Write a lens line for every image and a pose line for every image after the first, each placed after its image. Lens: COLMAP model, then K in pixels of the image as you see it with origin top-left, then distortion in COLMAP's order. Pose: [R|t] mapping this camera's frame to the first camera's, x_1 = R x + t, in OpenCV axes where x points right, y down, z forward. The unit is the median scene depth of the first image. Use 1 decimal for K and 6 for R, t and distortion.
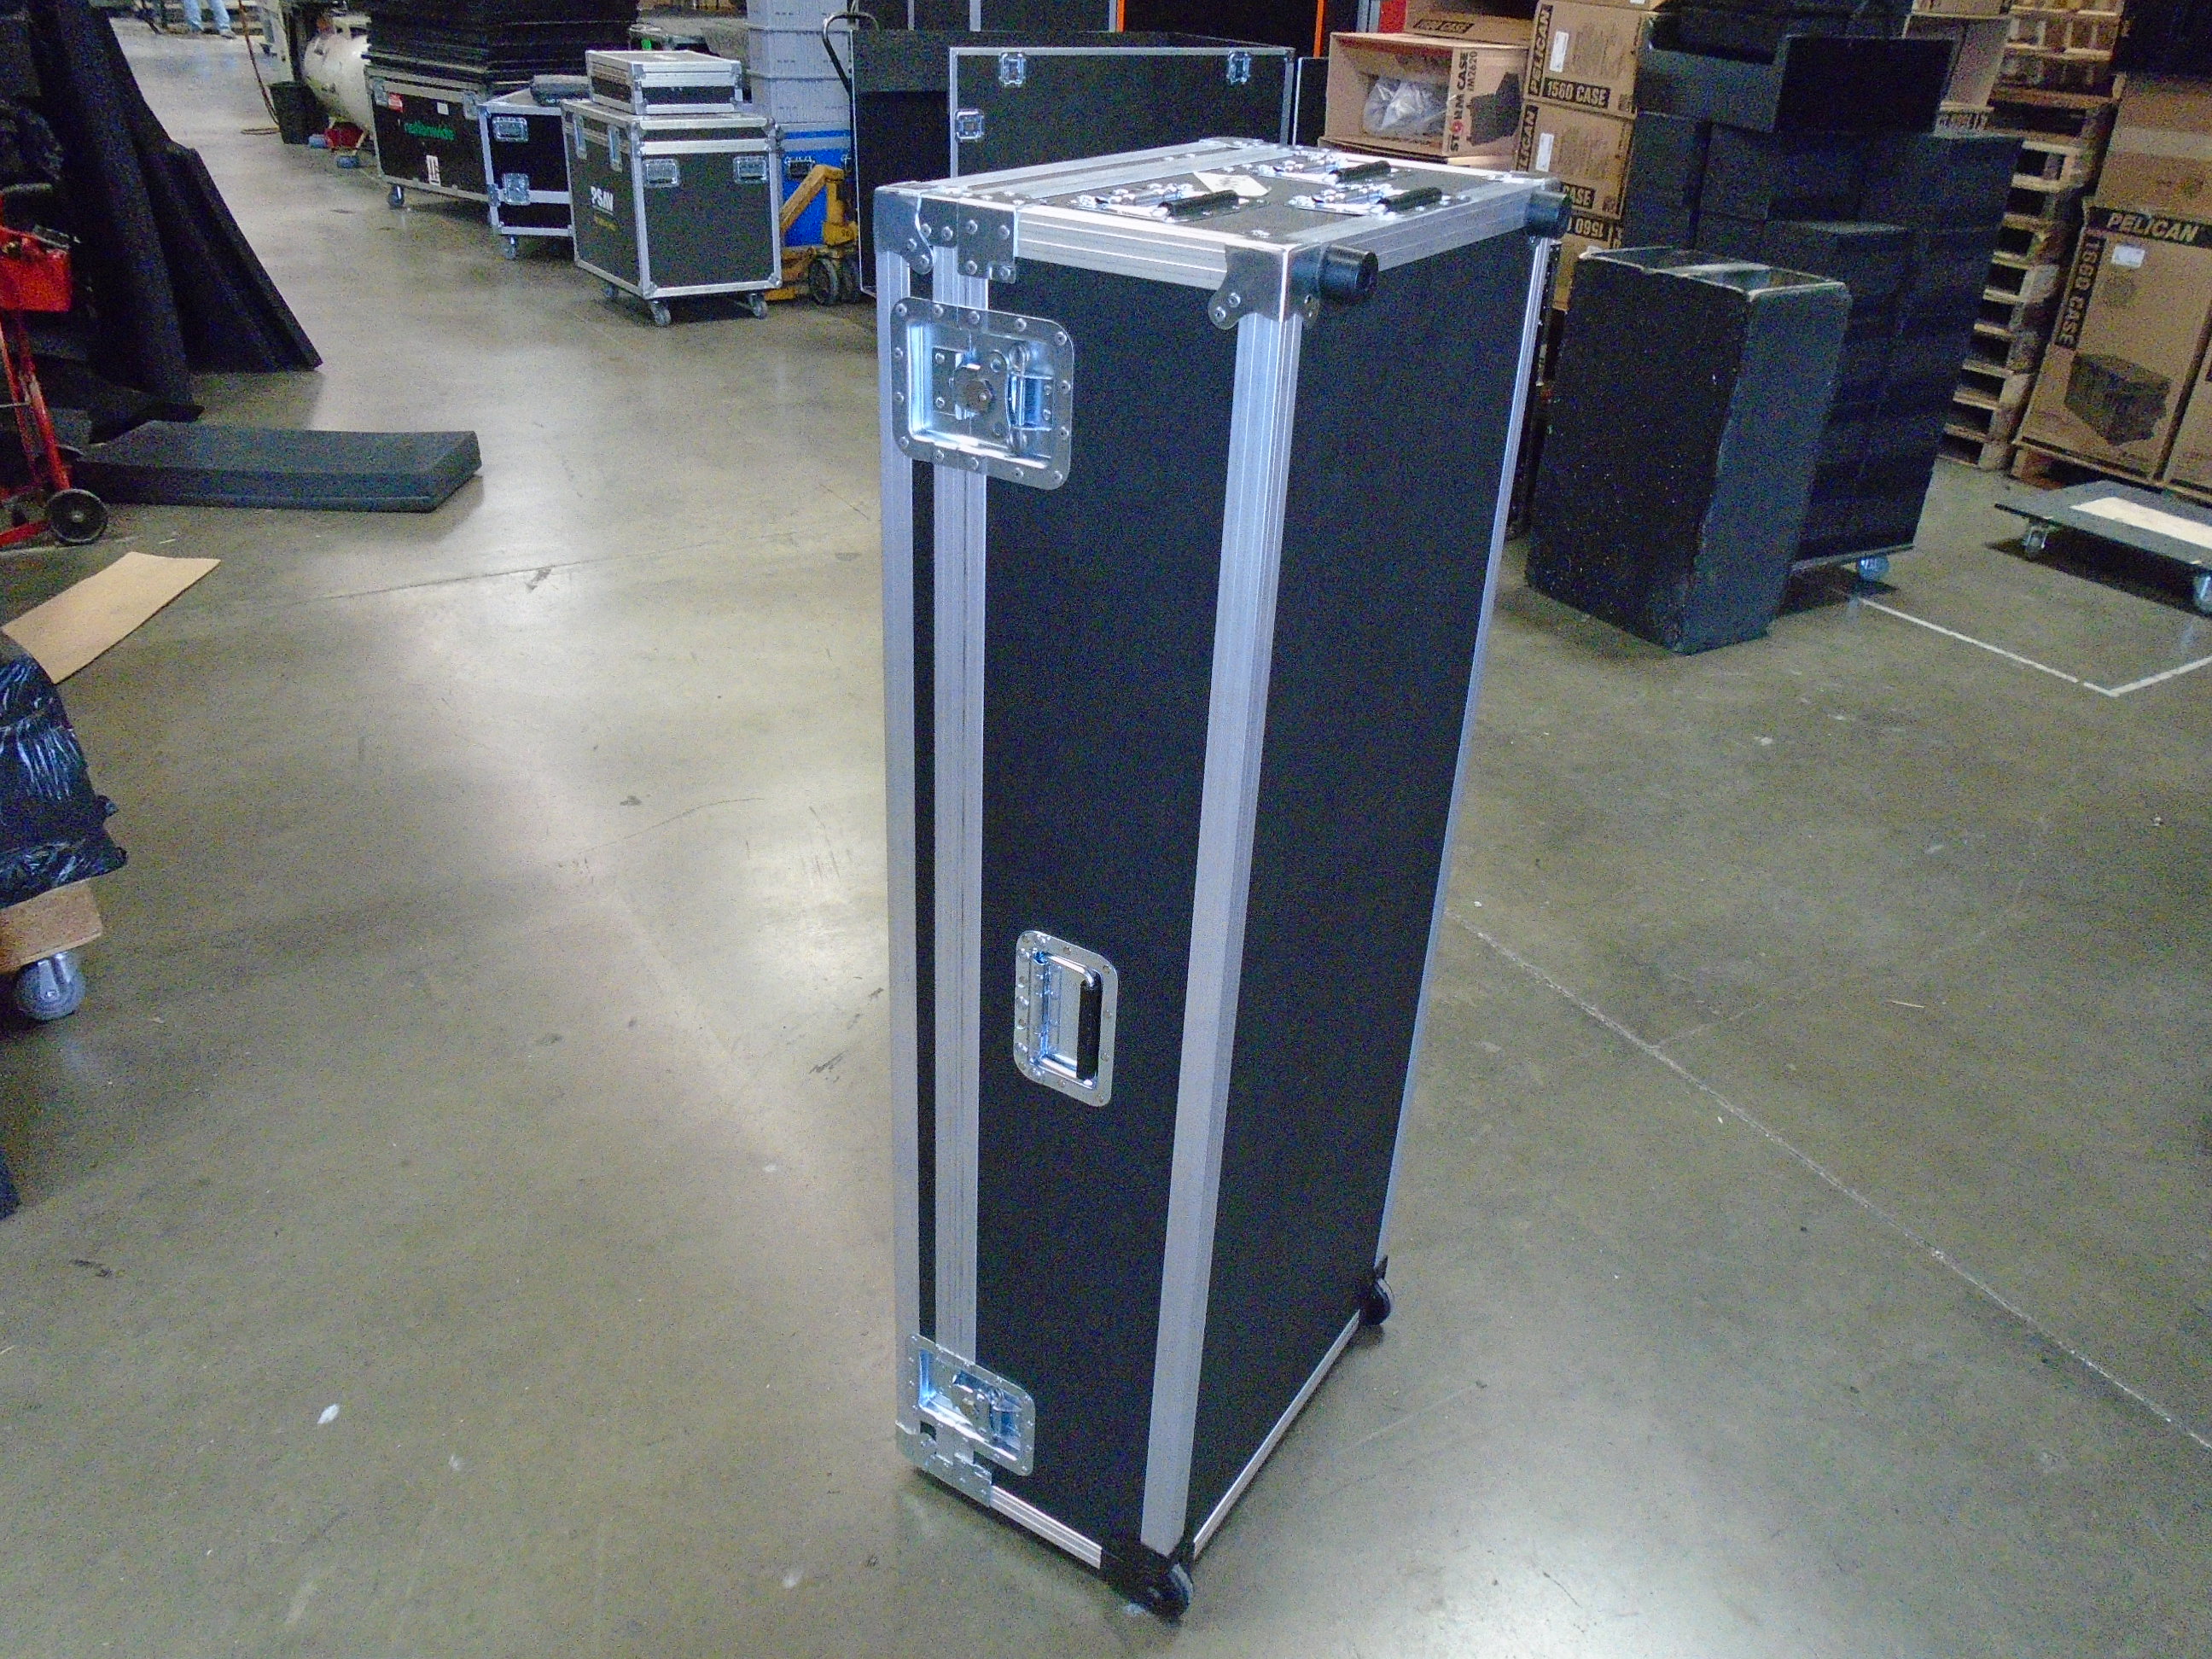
lens RADIAL K [[1674.9, 0, 1104.7], [0, 1674.9, 824.3], [0, 0, 1]] dist [-0.017826, 0.005735]
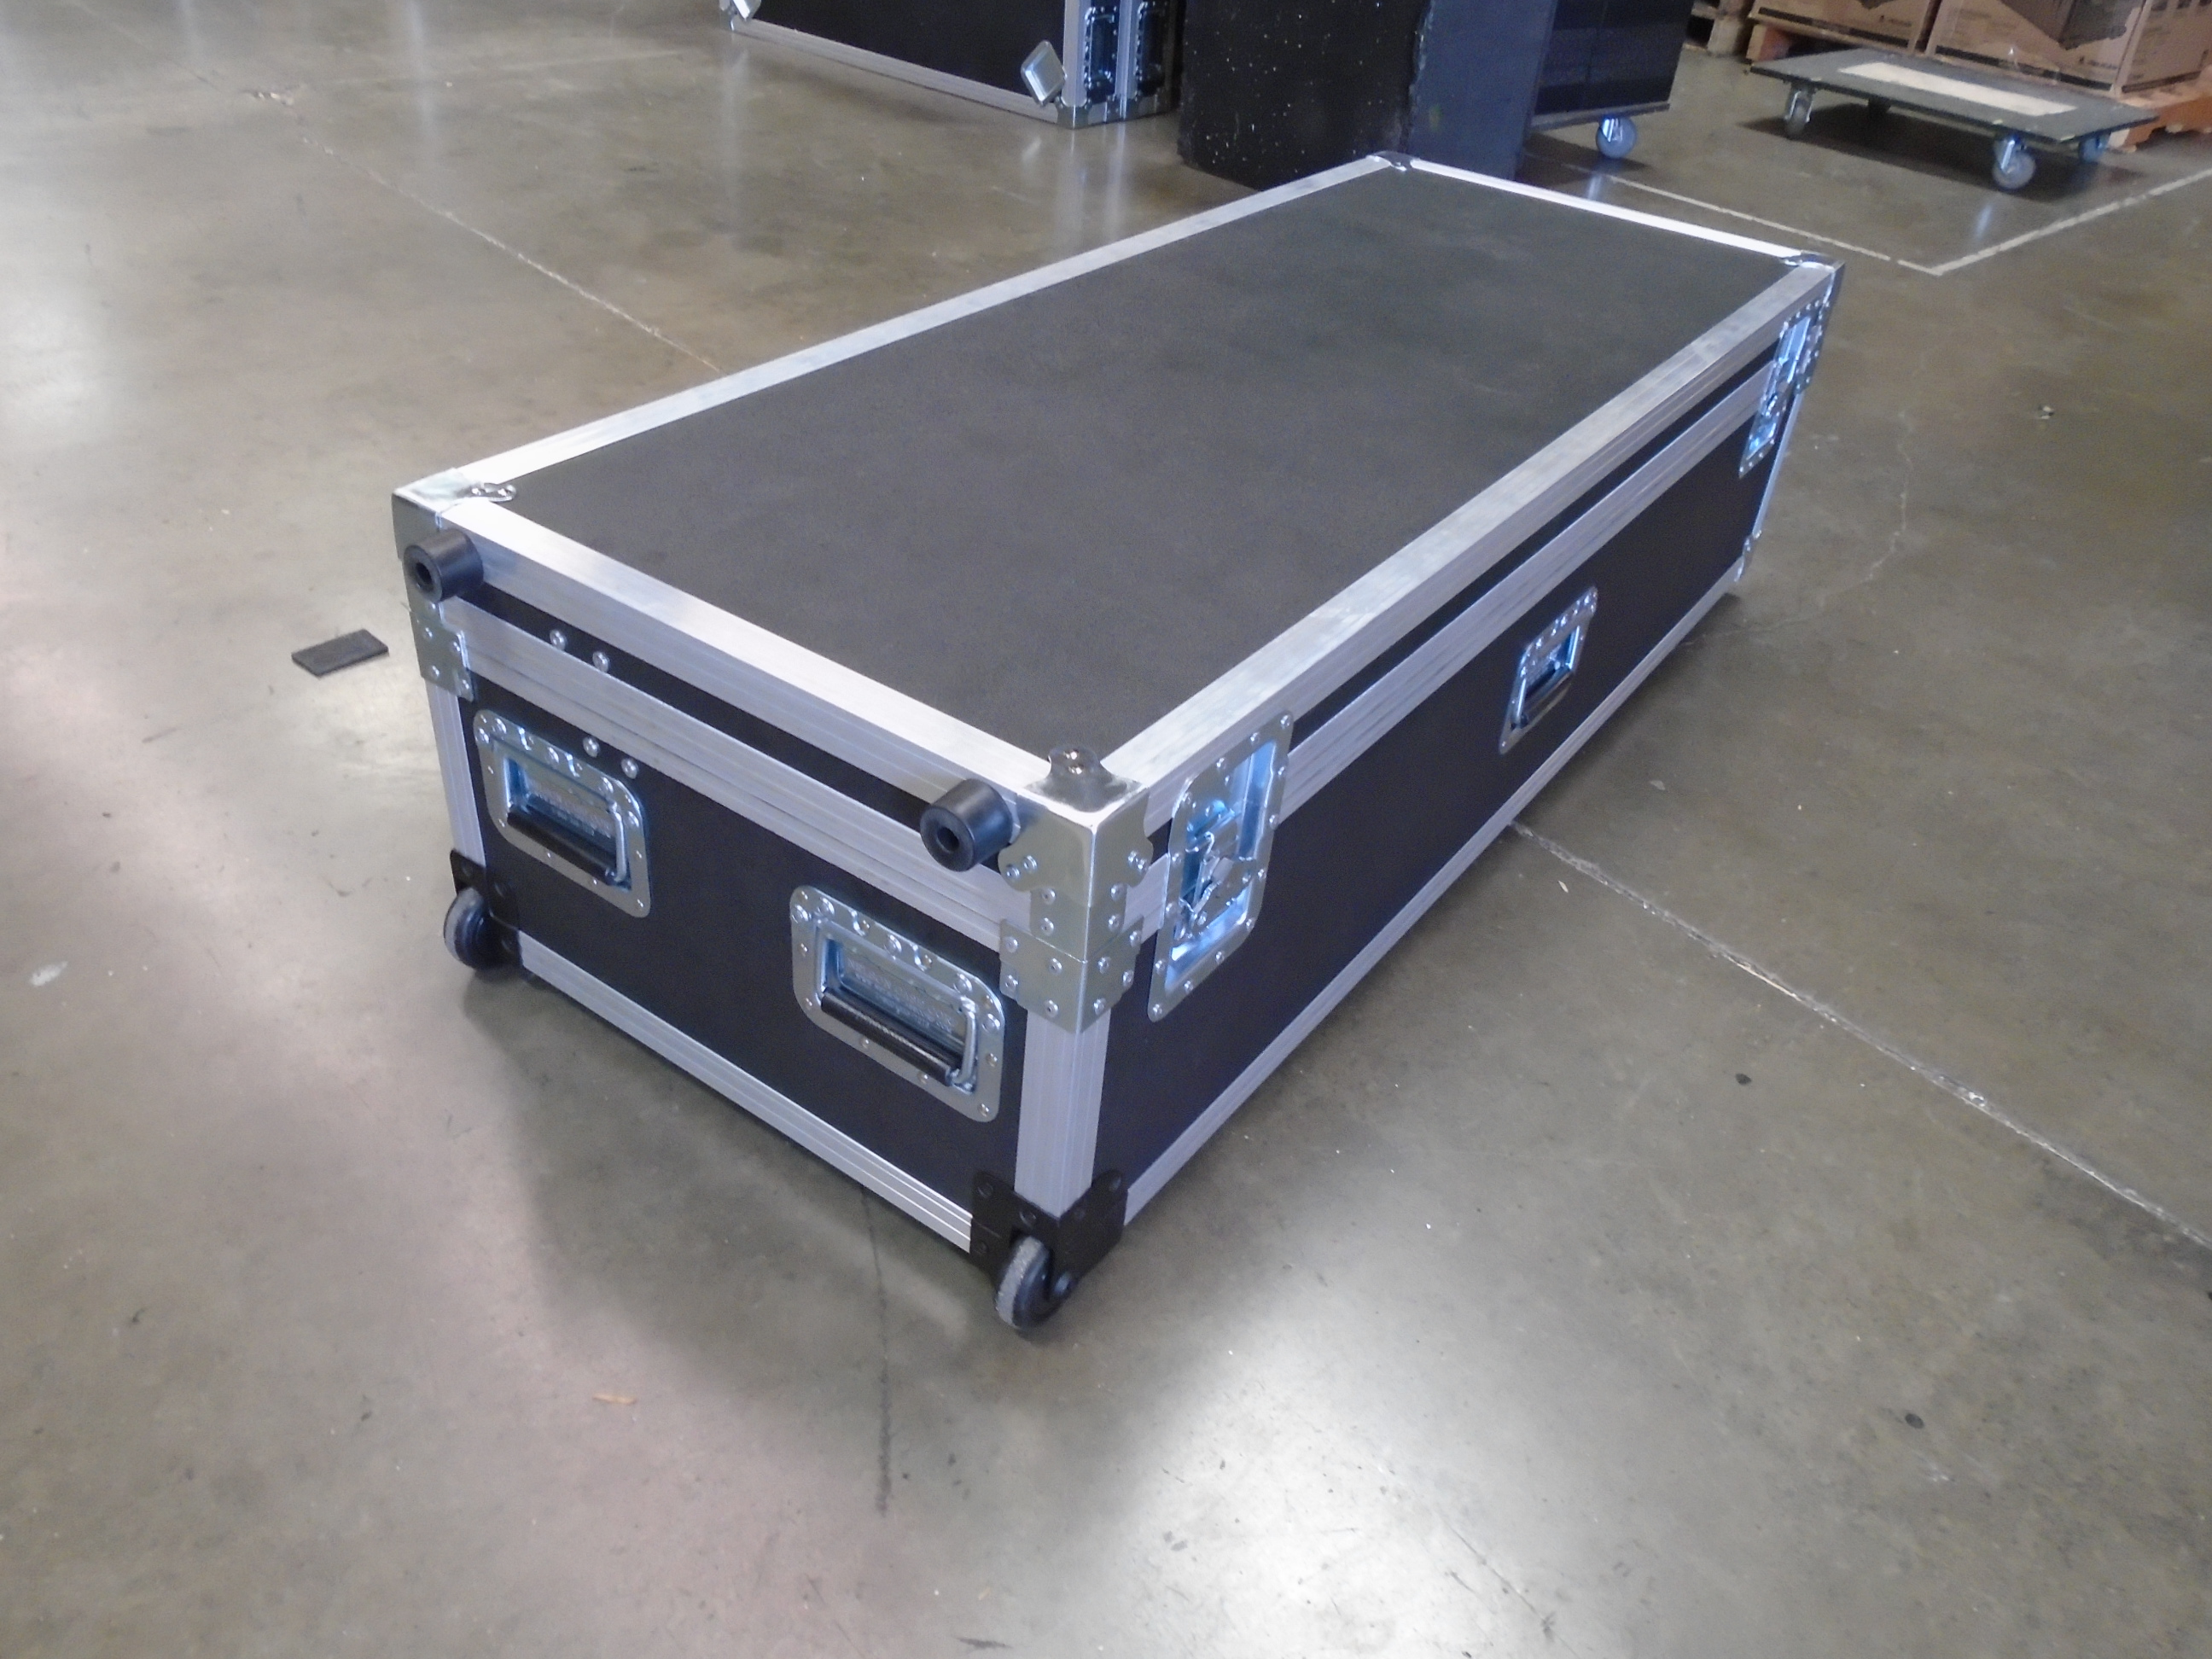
lens RADIAL K [[1674.9, 0, 1107.1], [0, 1674.9, 817.0], [0, 0, 1]] dist [-0.017826, 0.005735]
pose [[0.979214, -0.083527, 0.184834, 0.063453], [0.058297, 0.988720, 0.137964, 0.036735], [-0.194272, -0.124321, 0.973038, 0.267199]]
